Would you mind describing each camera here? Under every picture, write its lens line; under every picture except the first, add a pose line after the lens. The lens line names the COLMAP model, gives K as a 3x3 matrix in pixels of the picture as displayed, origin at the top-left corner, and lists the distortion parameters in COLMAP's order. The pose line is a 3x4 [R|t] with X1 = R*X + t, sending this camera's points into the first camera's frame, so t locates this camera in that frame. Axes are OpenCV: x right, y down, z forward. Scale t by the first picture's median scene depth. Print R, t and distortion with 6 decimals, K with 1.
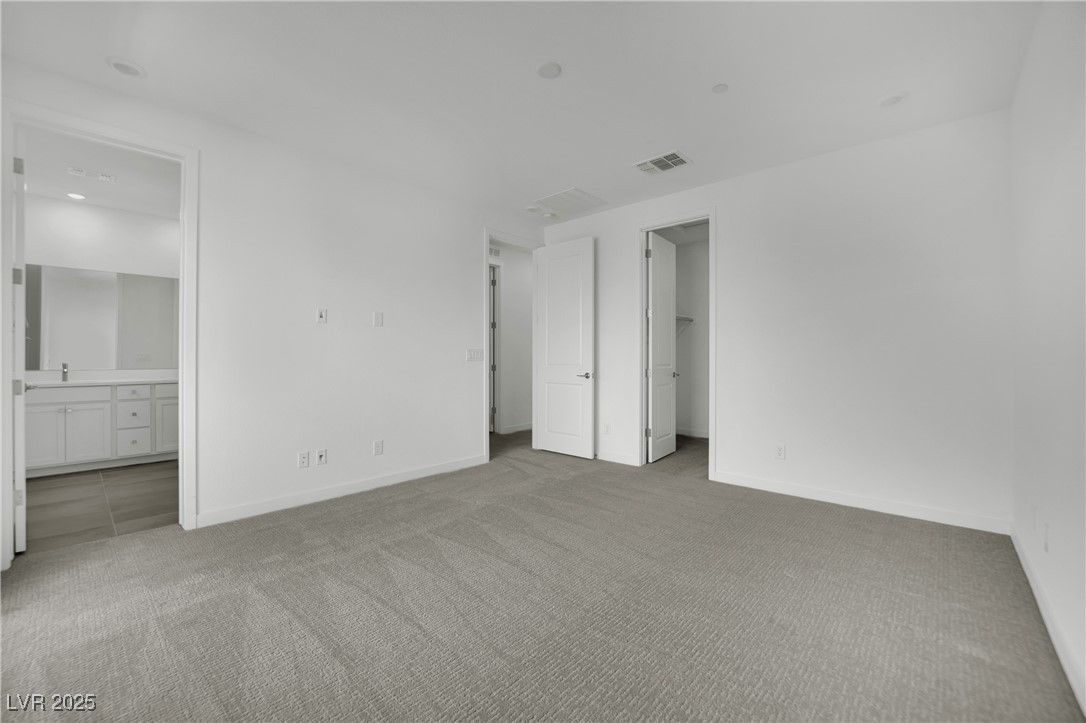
lens RADIAL K [[445.9, 0, 548.7], [0, 445.9, 353.0], [0, 0, 1]] dist [-0.021531, -0.000018]
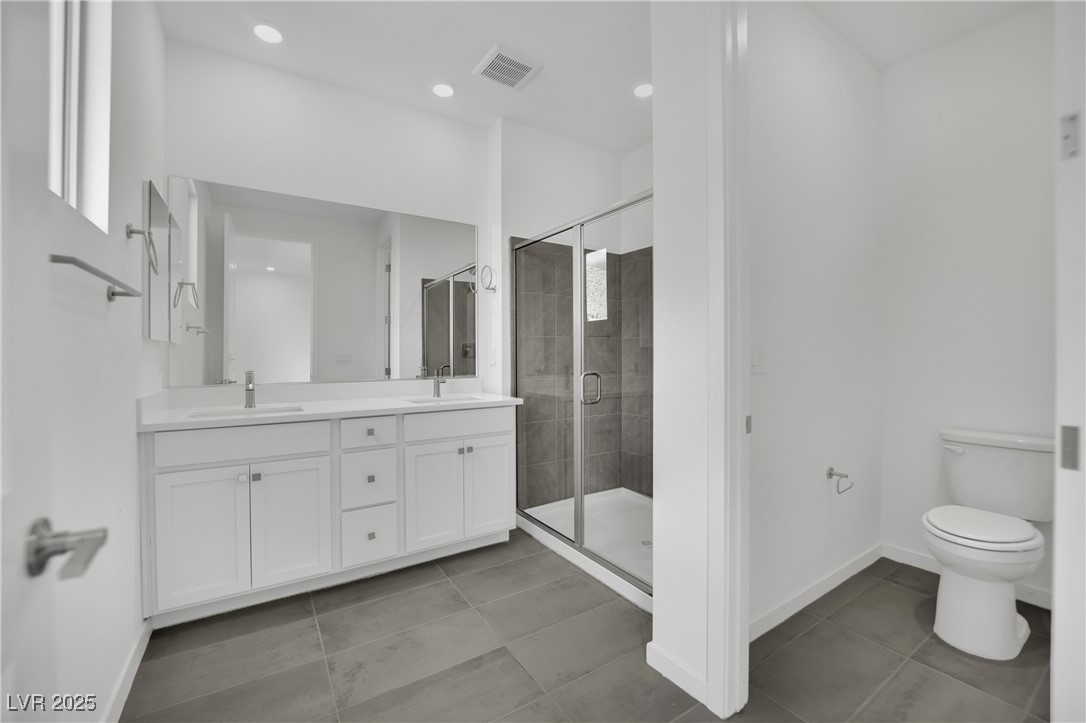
lens RADIAL K [[442.8, 0, 548.2], [0, 442.8, 357.8], [0, 0, 1]] dist [-0.018838, 0.000016]
pose [[0.965637, -0.001237, -0.259892, -0.931814], [0.004071, 0.999938, 0.010366, 0.005505], [0.259863, -0.011068, 0.965582, 0.859475]]
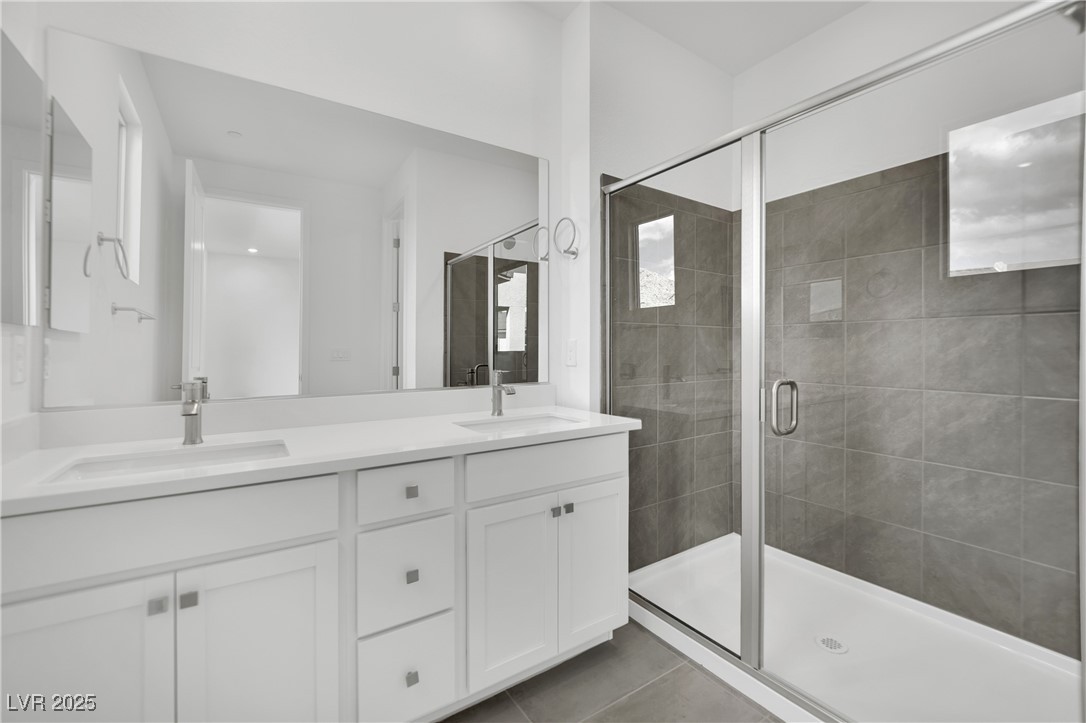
lens RADIAL K [[445.9, 0, 548.7], [0, 445.9, 353.0], [0, 0, 1]] dist [-0.021531, -0.000018]
pose [[0.970143, -0.002168, -0.242524, -1.178423], [0.004328, 0.999956, 0.008375, 0.006800], [0.242495, -0.009175, 0.970109, 1.118900]]
